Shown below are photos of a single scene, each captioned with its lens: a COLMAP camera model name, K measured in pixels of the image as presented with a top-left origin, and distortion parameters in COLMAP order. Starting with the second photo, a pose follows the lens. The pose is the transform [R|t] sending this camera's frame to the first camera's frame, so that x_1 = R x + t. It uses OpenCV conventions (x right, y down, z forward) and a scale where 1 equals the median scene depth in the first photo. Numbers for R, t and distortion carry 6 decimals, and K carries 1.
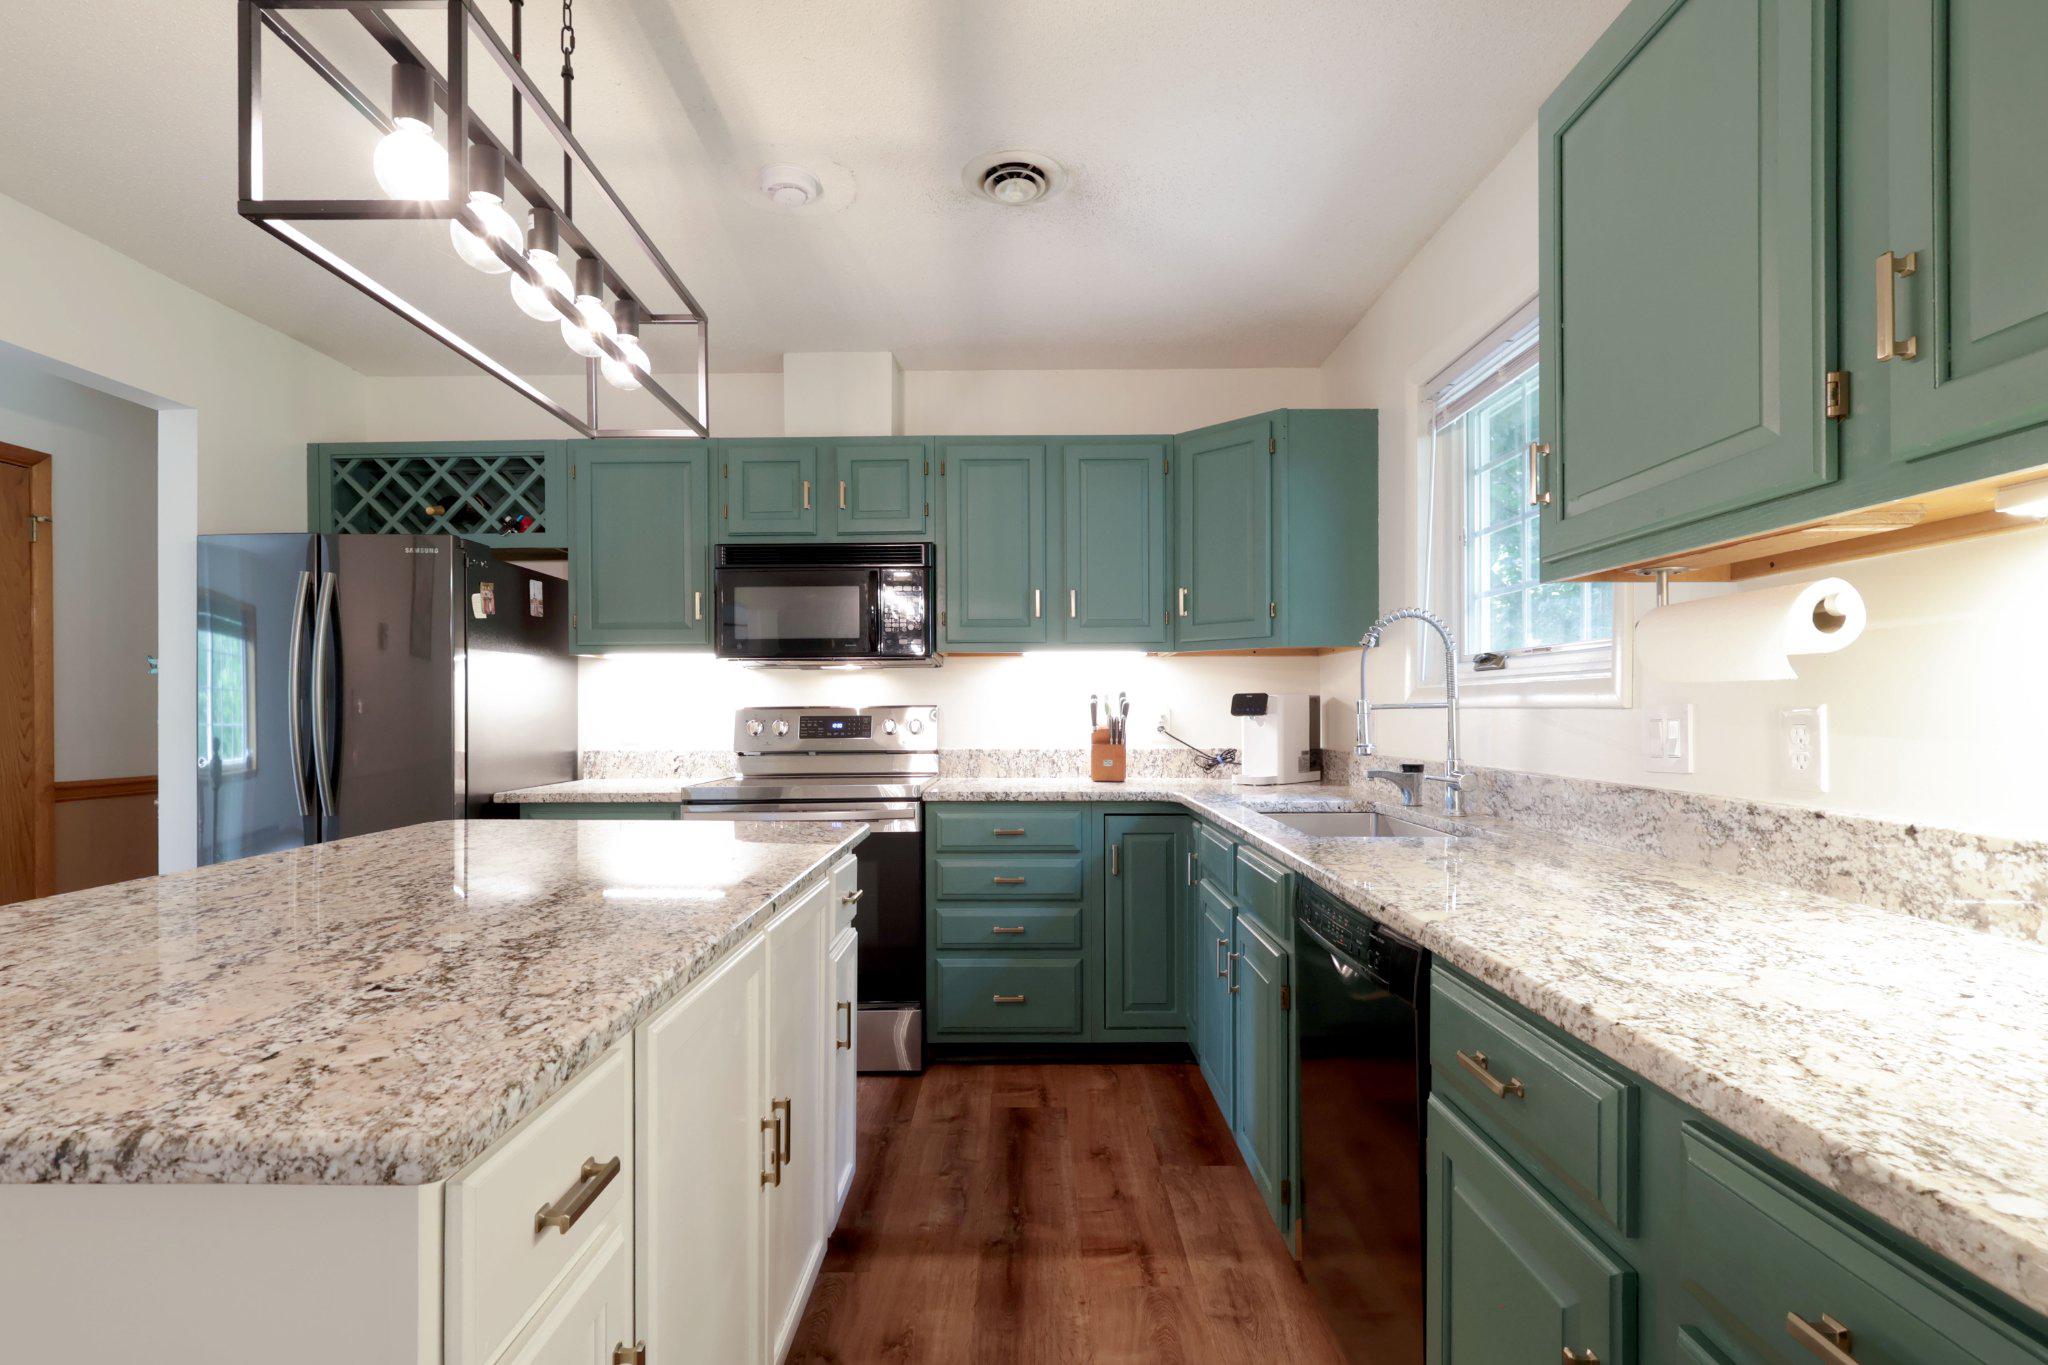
lens RADIAL K [[964.3, 0, 1023.5], [0, 964.3, 705.4], [0, 0, 1]] dist [0.001795, 0.000753]
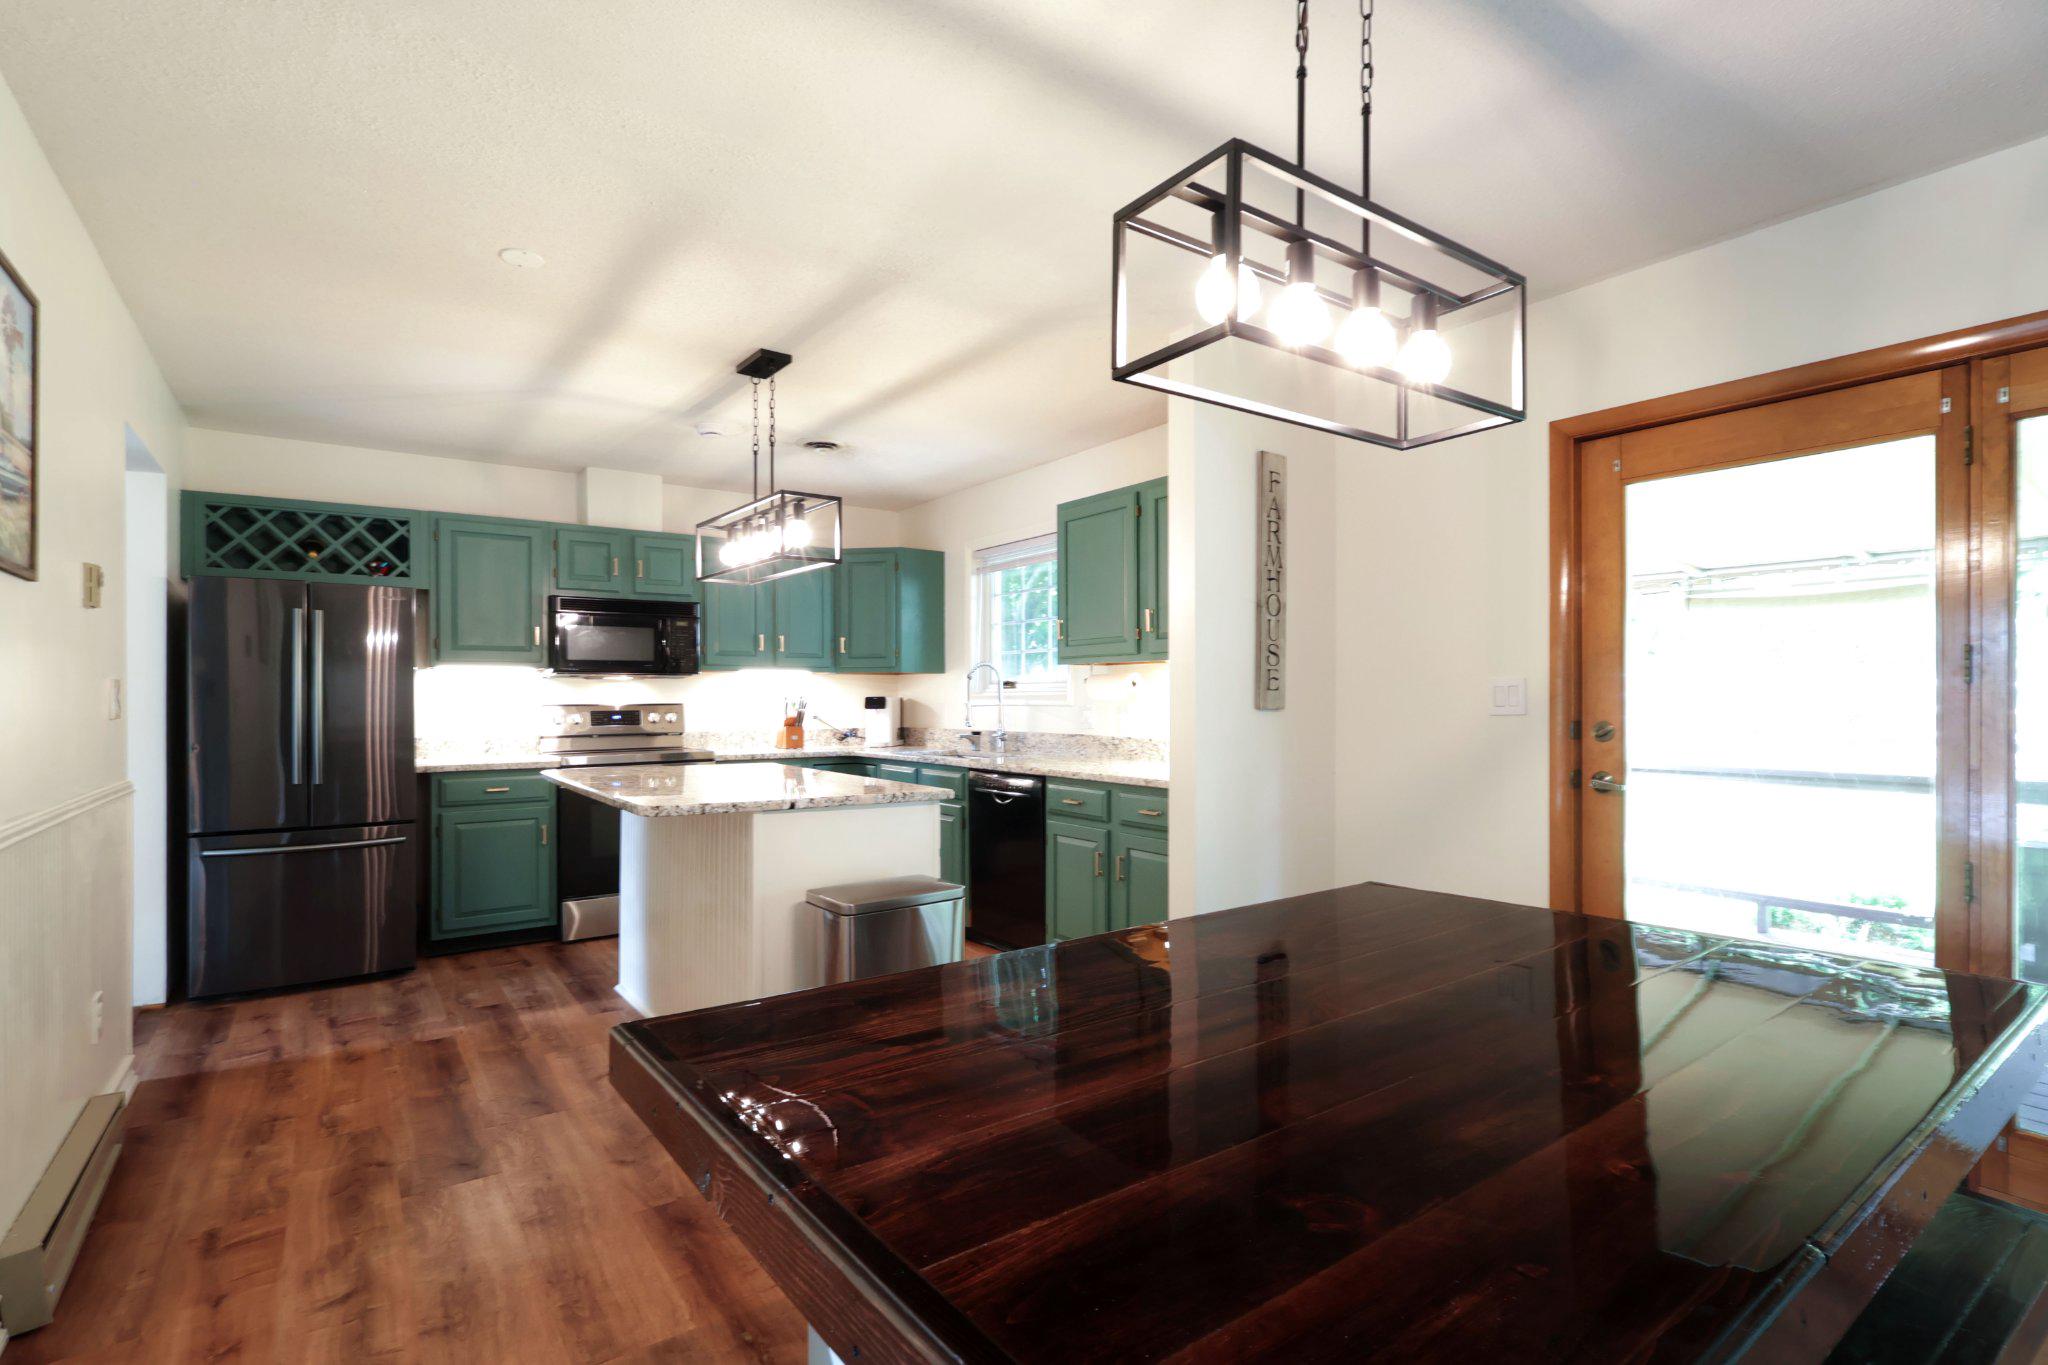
lens RADIAL K [[964.3, 0, 1023.5], [0, 964.3, 705.4], [0, 0, 1]] dist [0.001795, 0.000753]
pose [[0.807984, -0.003460, 0.589194, -0.596980], [-0.002468, 0.999954, 0.009257, -0.013284], [-0.589199, -0.008933, 0.807939, -0.614776]]
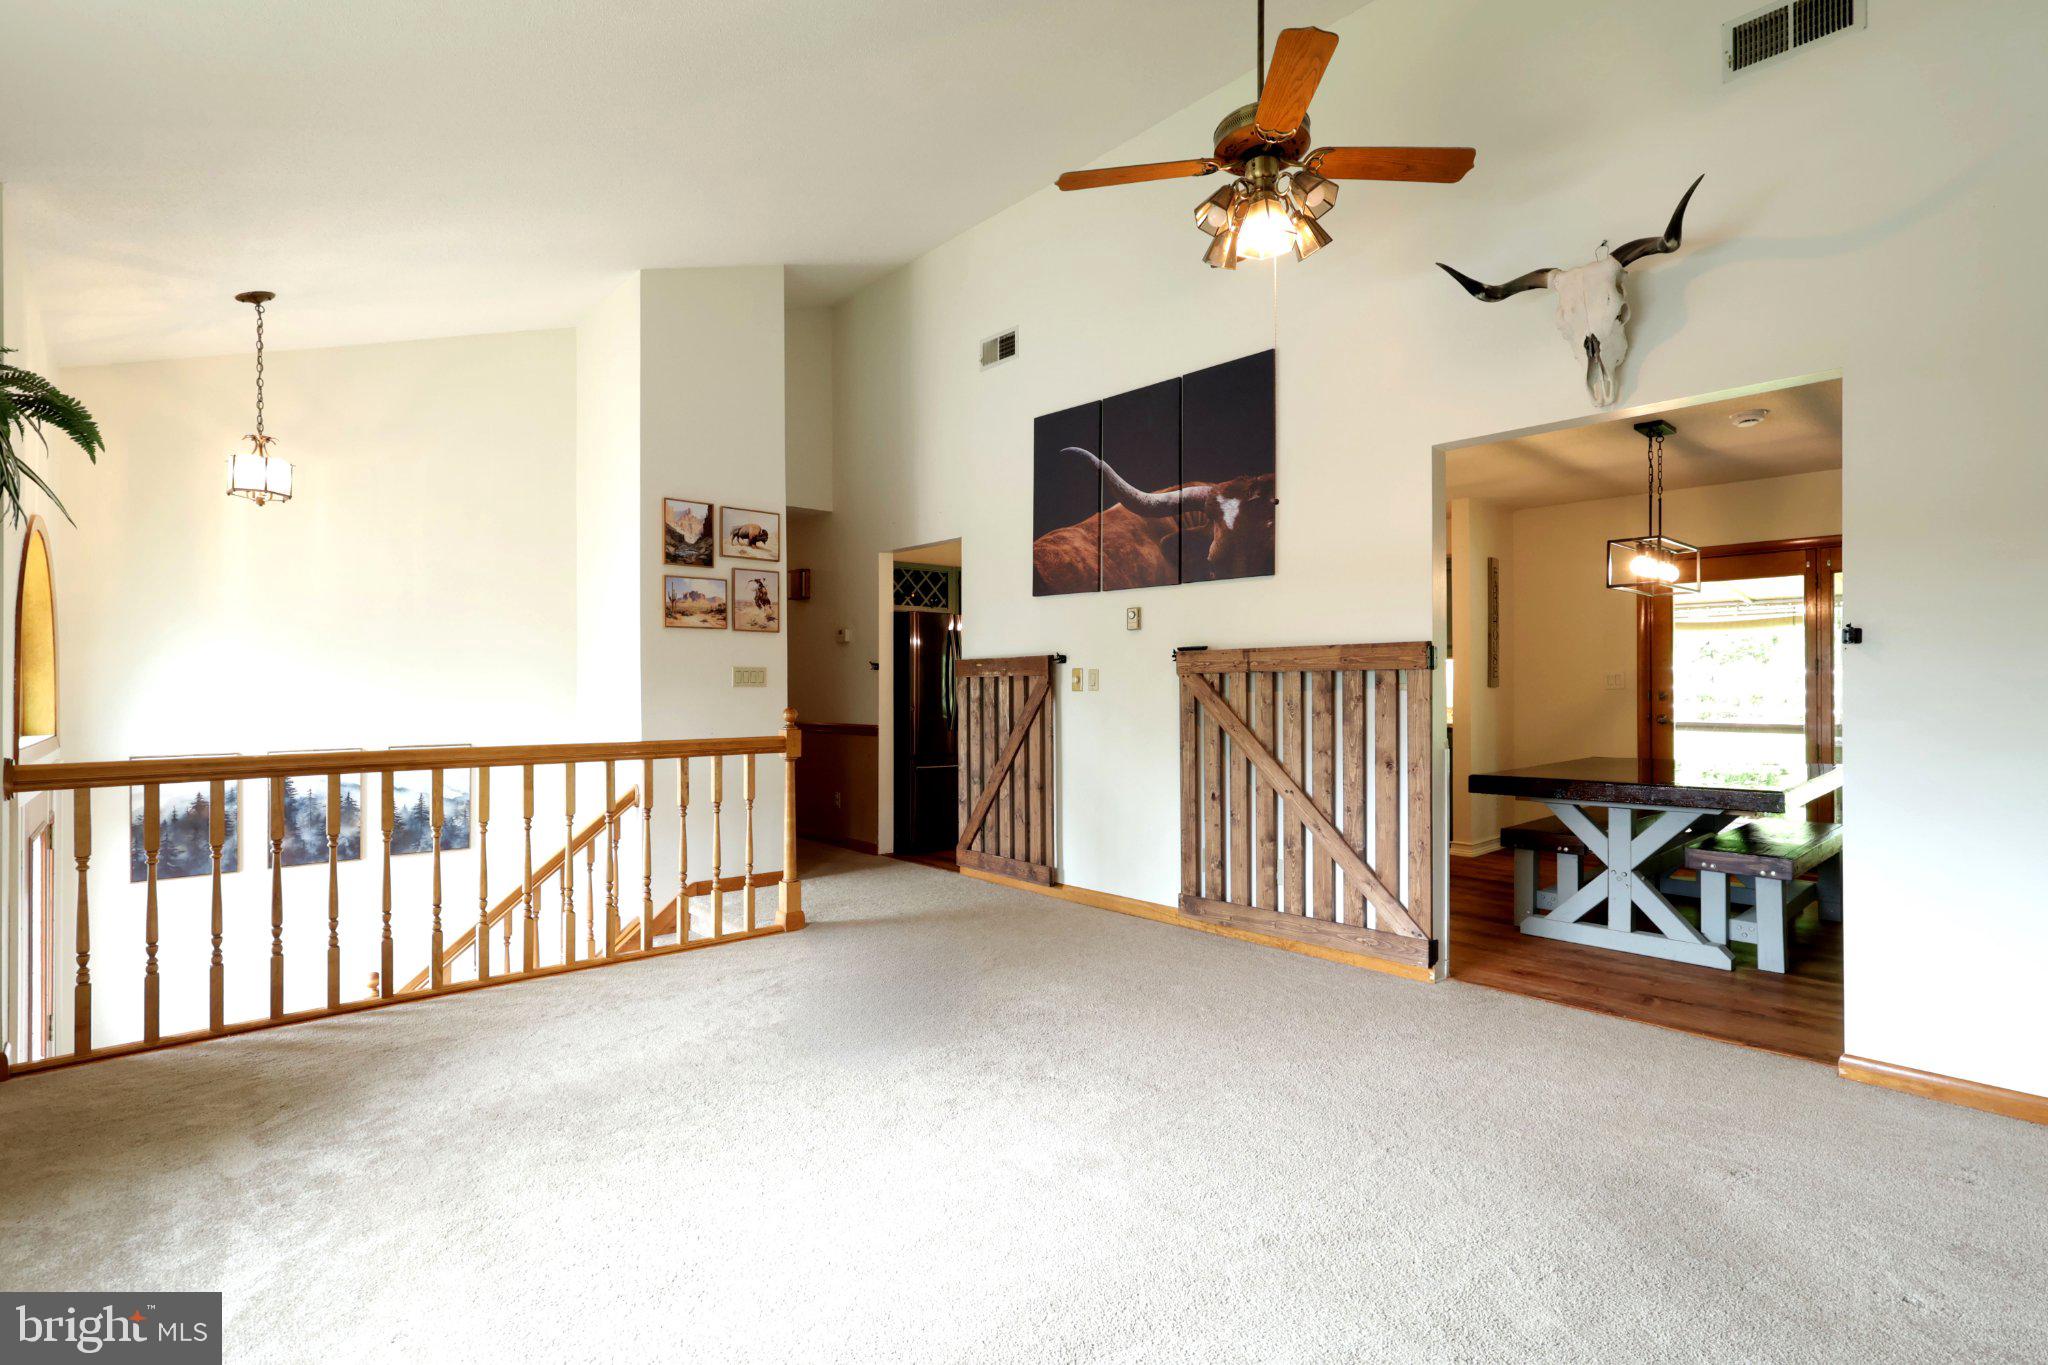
lens RADIAL K [[992.9, 0, 1024.0], [0, 992.9, 682.5], [0, 0, 1]] dist [-0.001085, -0.000141]
pose [[0.750298, 0.000624, 0.661100, -1.884692], [-0.002465, 0.999995, 0.001854, -0.009673], [-0.661096, -0.003021, 0.750296, -0.848690]]
